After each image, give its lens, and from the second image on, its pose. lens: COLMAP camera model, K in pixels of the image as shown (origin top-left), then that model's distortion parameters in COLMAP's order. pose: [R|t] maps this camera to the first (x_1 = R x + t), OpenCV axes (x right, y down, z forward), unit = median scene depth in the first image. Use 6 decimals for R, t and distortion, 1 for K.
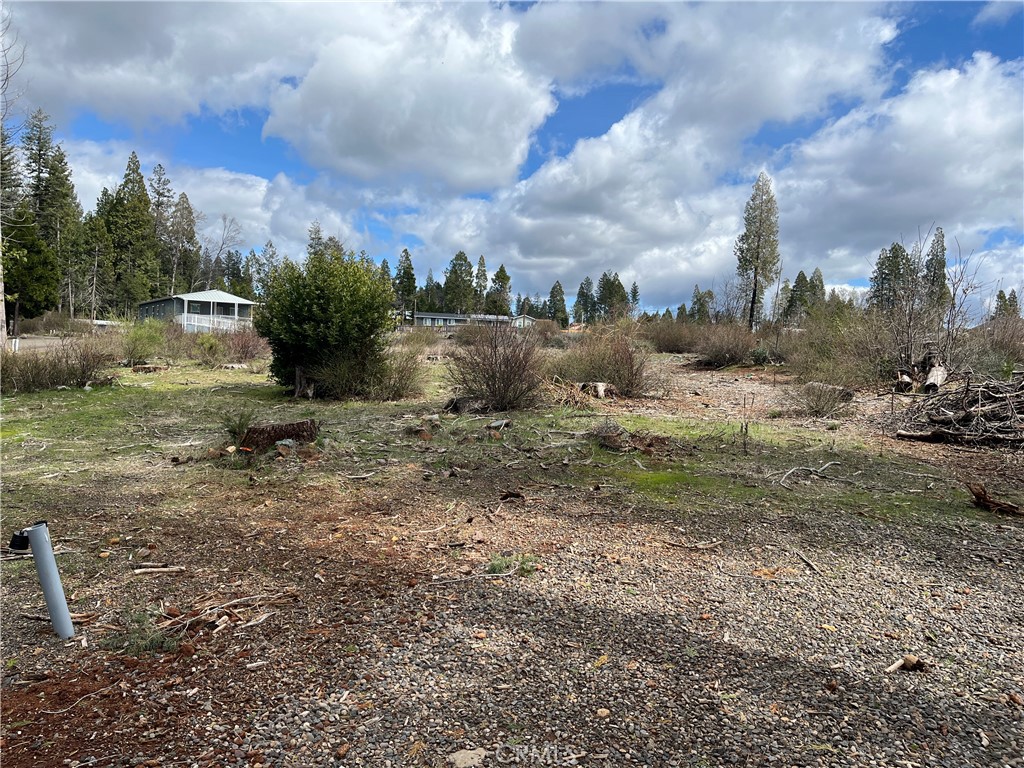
lens RADIAL K [[776.4, 0, 514.5], [0, 776.4, 390.0], [0, 0, 1]] dist [0.065372, -0.091250]
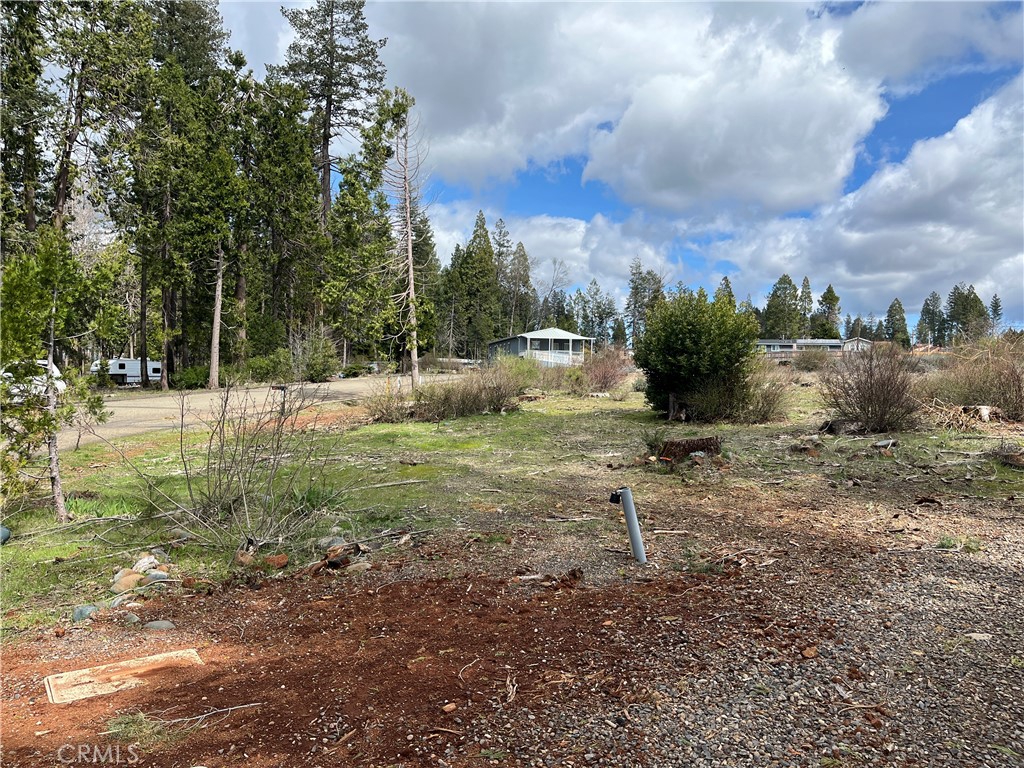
lens RADIAL K [[776.4, 0, 515.1], [0, 776.4, 379.7], [0, 0, 1]] dist [0.065372, -0.091250]
pose [[0.921957, -0.020320, -0.386759, -0.059217], [0.000519, 0.998687, -0.051234, 0.009657], [0.387292, 0.047035, 0.920756, -0.157654]]
